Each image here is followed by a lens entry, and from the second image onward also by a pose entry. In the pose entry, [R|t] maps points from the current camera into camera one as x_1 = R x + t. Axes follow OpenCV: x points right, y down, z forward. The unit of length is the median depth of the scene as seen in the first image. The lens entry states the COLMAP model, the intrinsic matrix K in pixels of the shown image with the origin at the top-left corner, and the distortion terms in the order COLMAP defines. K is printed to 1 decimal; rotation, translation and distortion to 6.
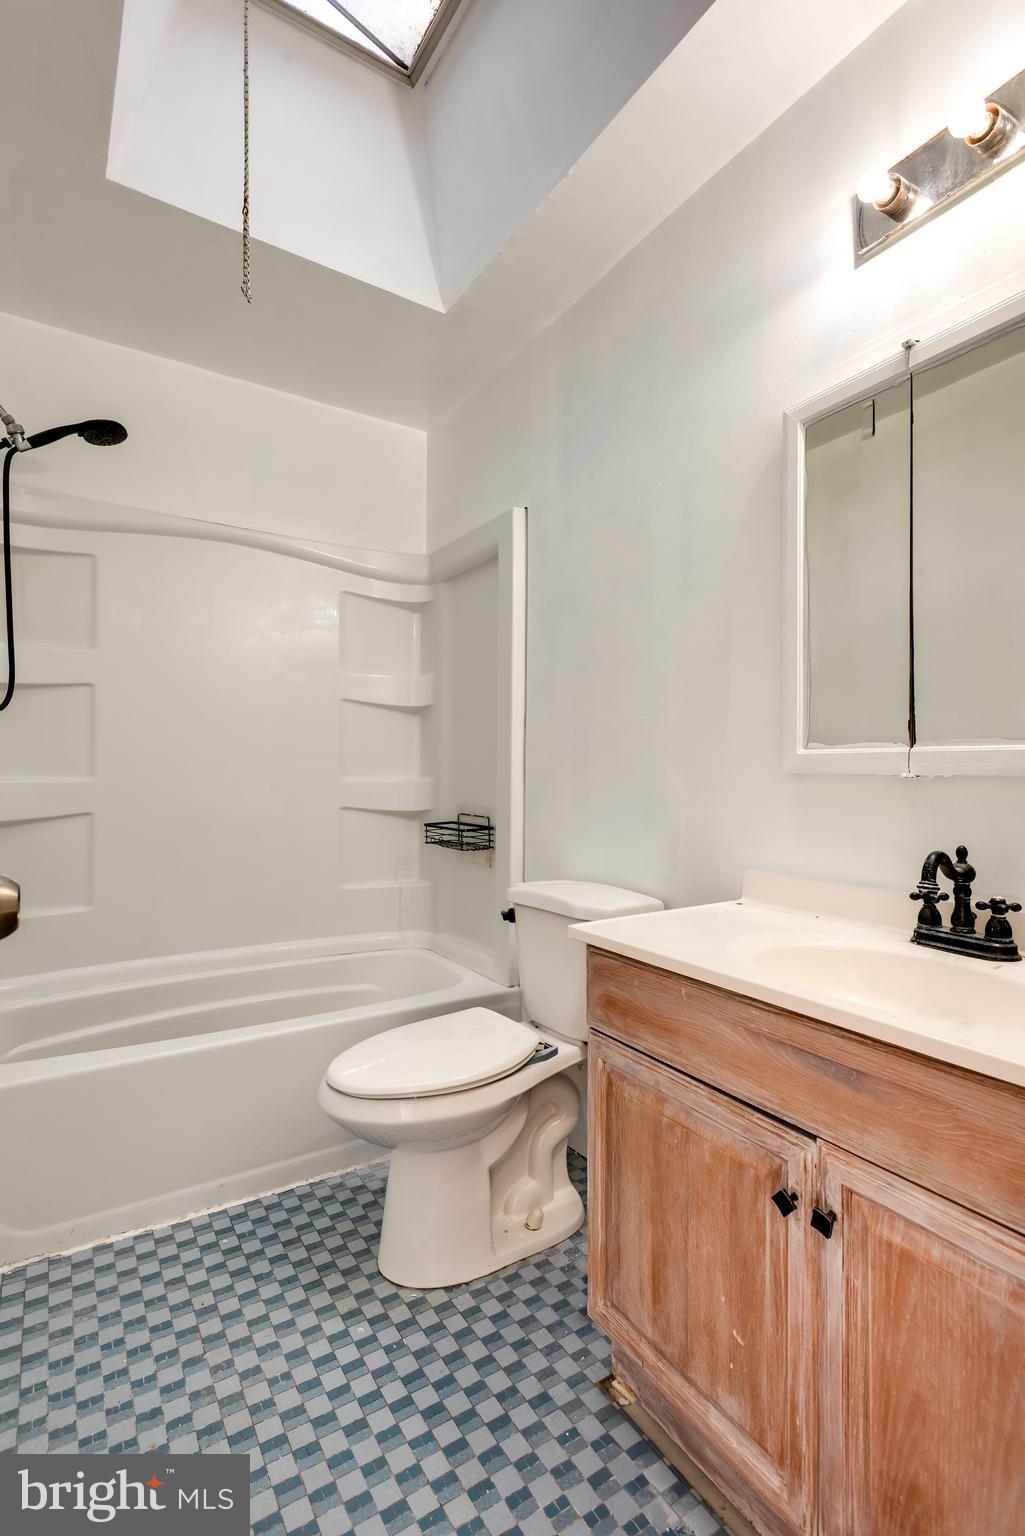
lens RADIAL K [[722.8, 0, 512.5], [0, 722.8, 768.0], [0, 0, 1]] dist [0.008231, 0.000539]
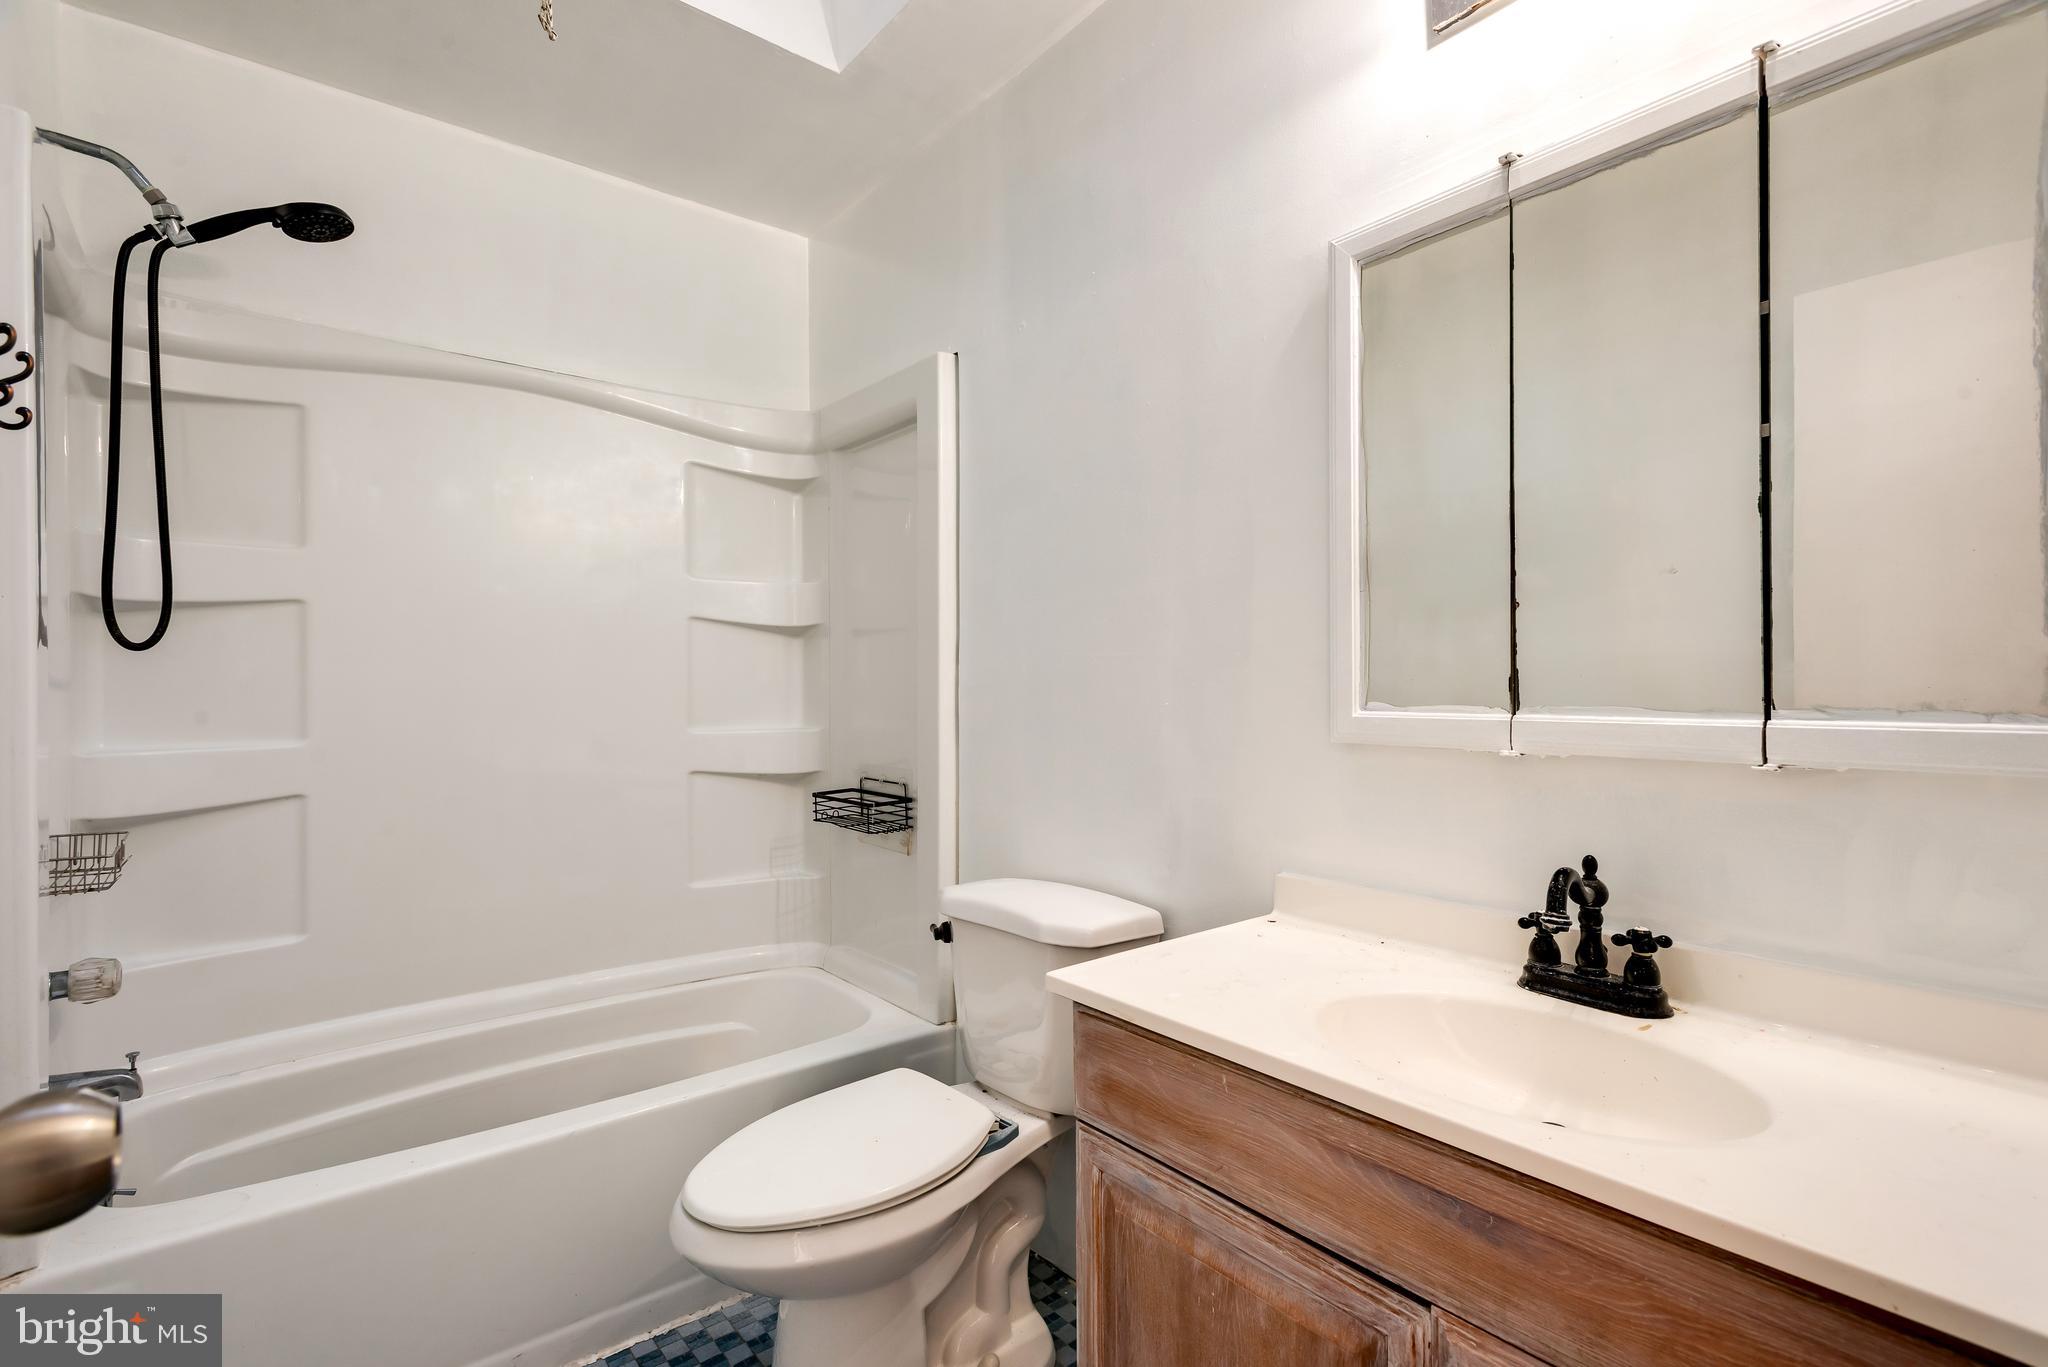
lens RADIAL K [[957.5, 0, 1022.7], [0, 957.5, 689.8], [0, 0, 1]] dist [0.014159, -0.004407]
pose [[0.993614, -0.009300, 0.112445, -0.040136], [0.008650, 0.999943, 0.006272, -0.052494], [-0.112497, -0.005259, 0.993638, 0.078612]]
